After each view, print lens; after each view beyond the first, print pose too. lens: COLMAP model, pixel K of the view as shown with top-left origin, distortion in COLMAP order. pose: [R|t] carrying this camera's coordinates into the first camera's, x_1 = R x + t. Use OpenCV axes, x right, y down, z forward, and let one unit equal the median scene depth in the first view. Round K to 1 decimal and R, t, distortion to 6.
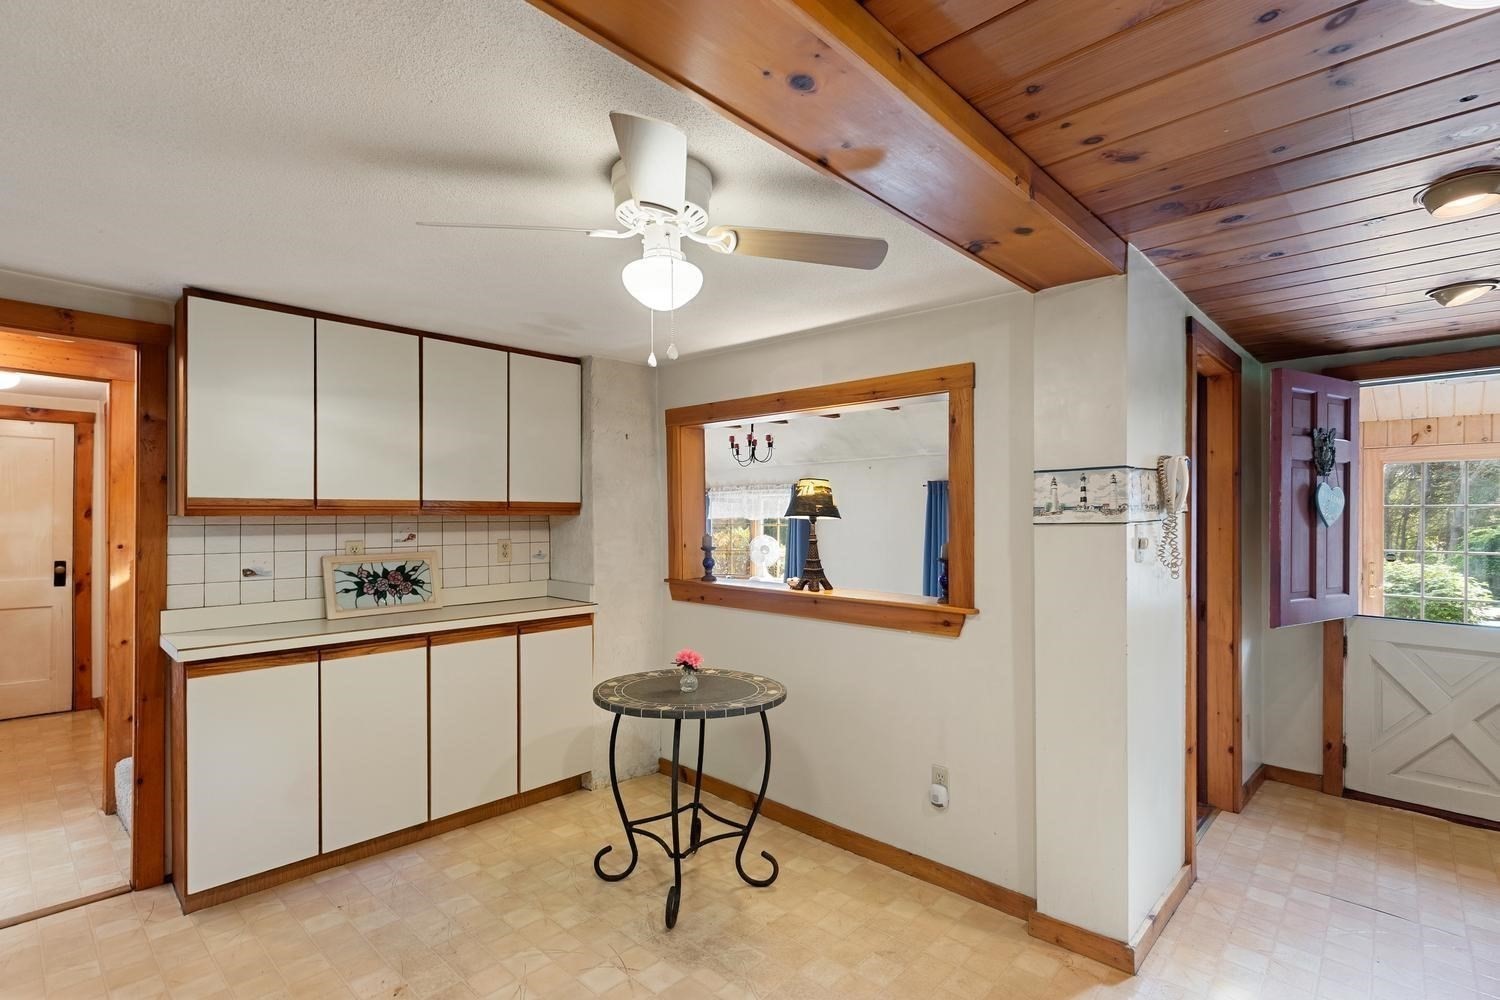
lens RADIAL K [[701.2, 0, 765.9], [0, 701.2, 516.2], [0, 0, 1]] dist [0.000523, -0.000262]
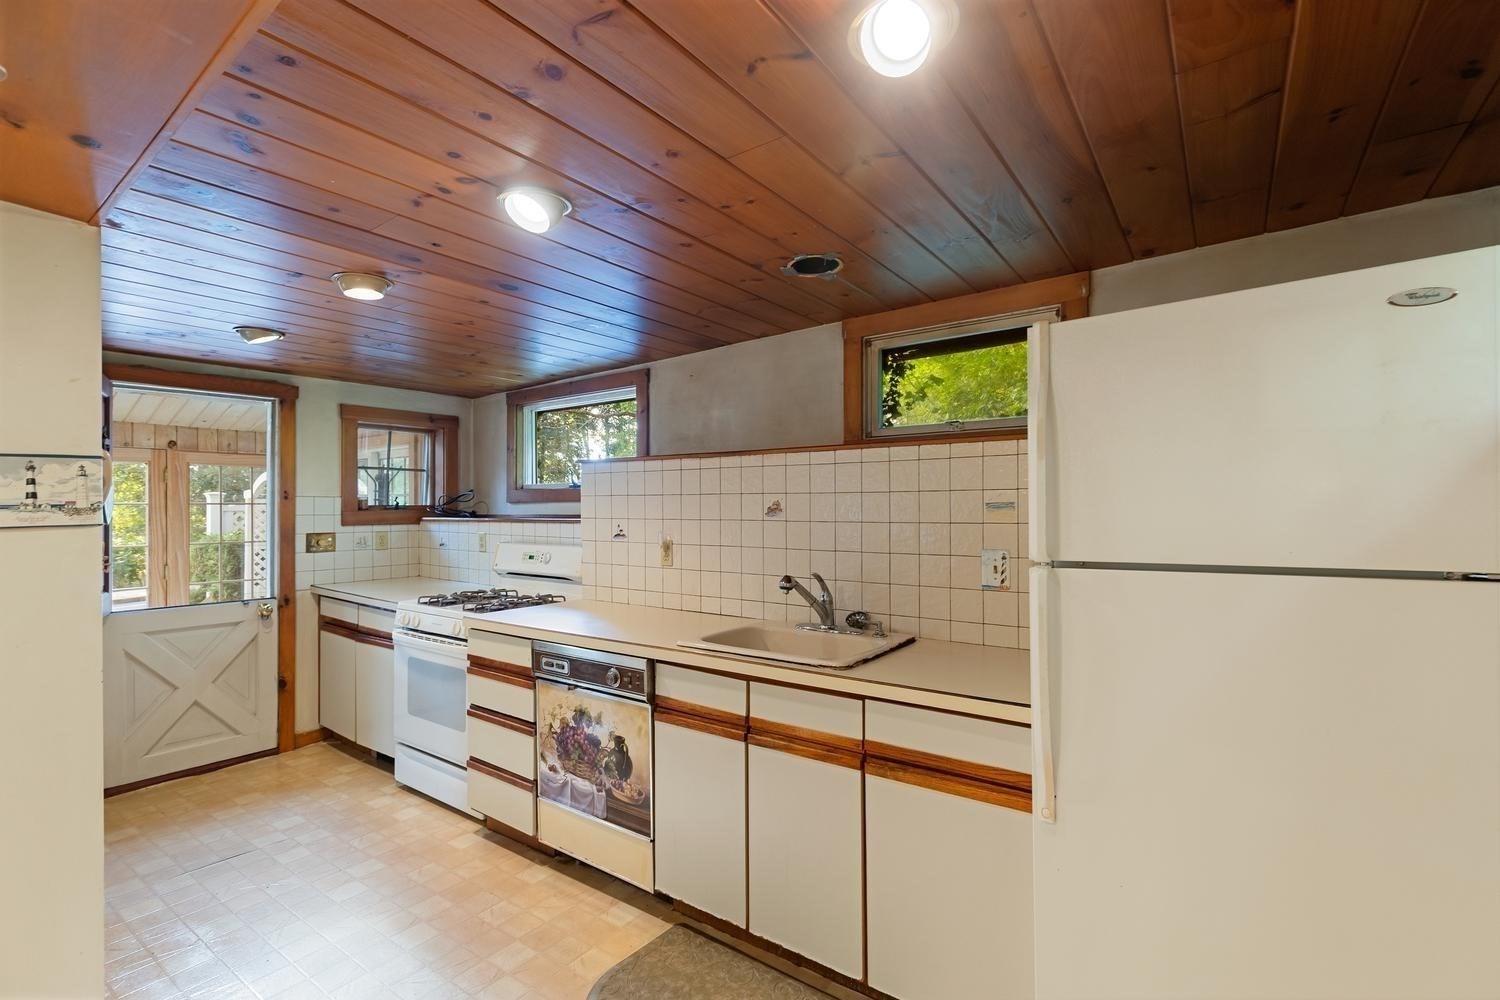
lens RADIAL K [[676.0, 0, 755.0], [0, 676.0, 502.2], [0, 0, 1]] dist [0.000535, -0.000060]
pose [[-0.123773, 0.006595, 0.992289, -0.275077], [0.010597, 0.999930, -0.005324, -0.003212], [-0.992254, 0.009857, -0.123834, 0.231026]]
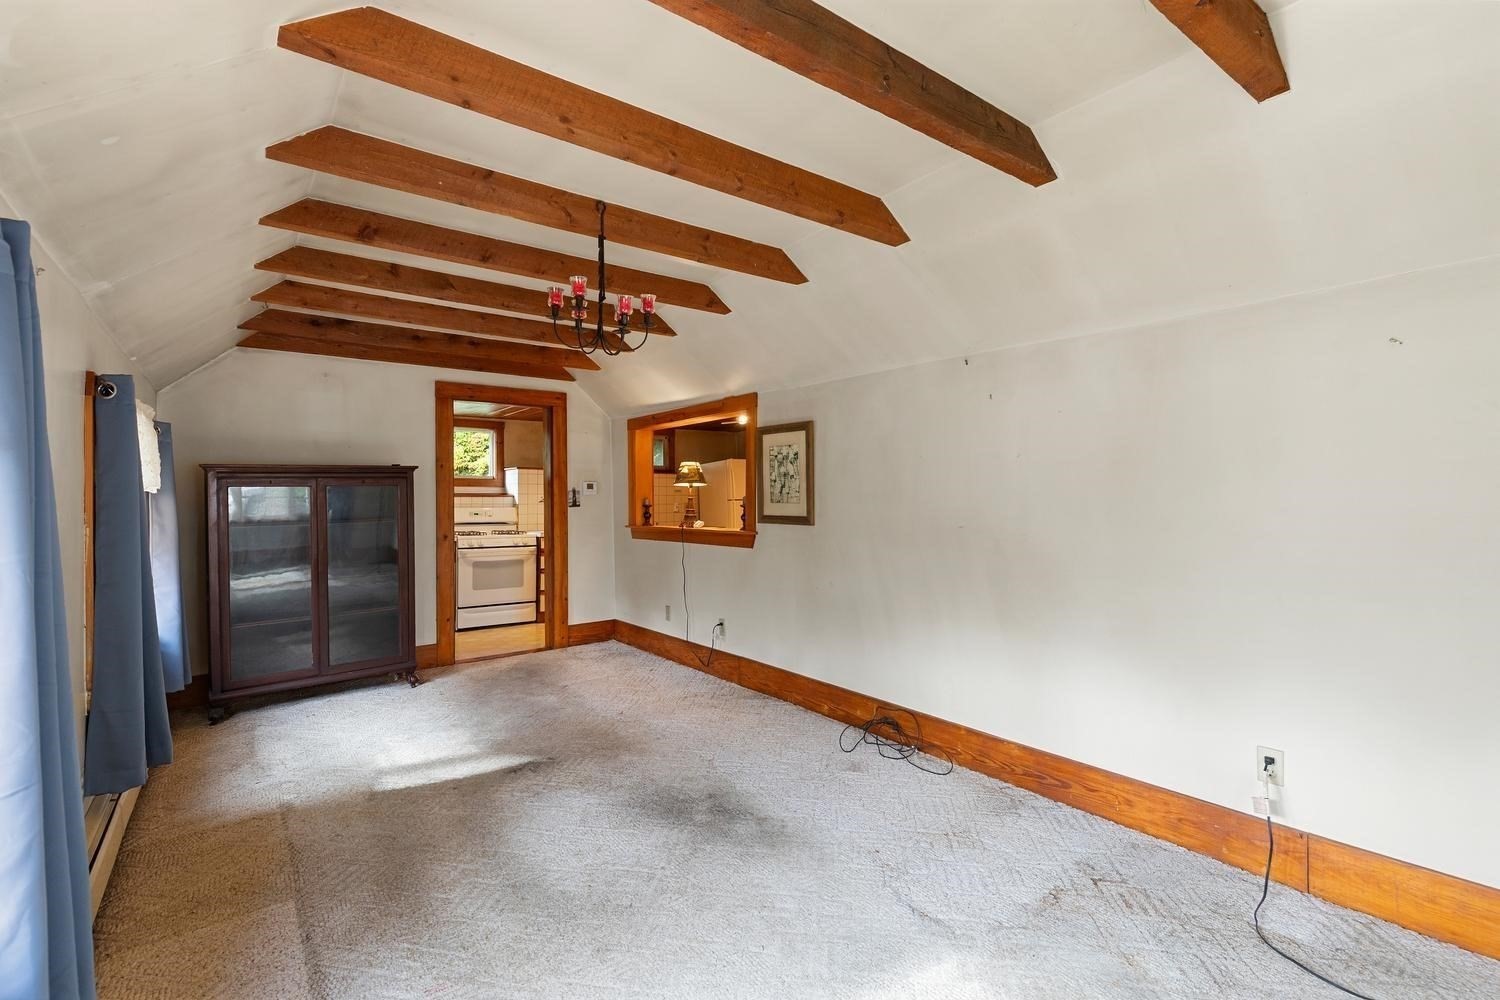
lens RADIAL K [[688.8, 0, 755.3], [0, 688.8, 496.4], [0, 0, 1]] dist [0.003540, -0.000733]
pose [[-0.984533, 0.006074, 0.175091, -0.407491], [0.005123, 0.999970, -0.005879, 0.044441], [-0.175122, -0.004891, -0.984535, 2.767754]]
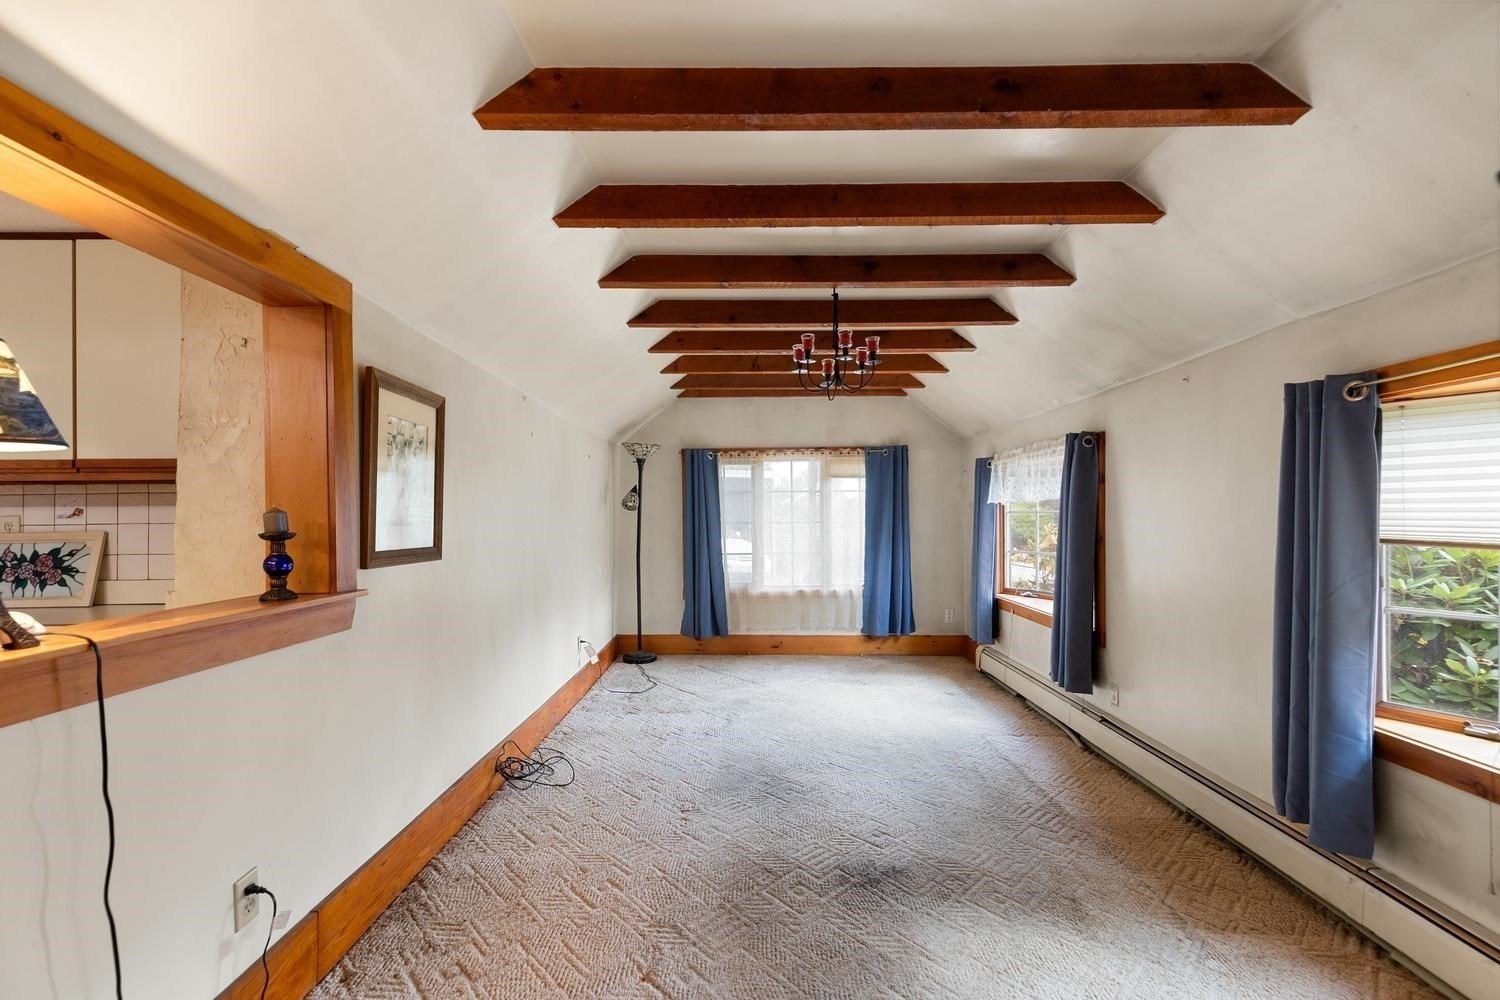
lens RADIAL K [[681.8, 0, 762.6], [0, 681.8, 511.8], [0, 0, 1]] dist [0.002838, -0.000437]
pose [[0.691084, -0.008931, -0.722719, 0.624376], [0.005139, 0.999959, -0.007444, 0.041953], [0.722756, 0.001430, 0.691102, 1.113899]]
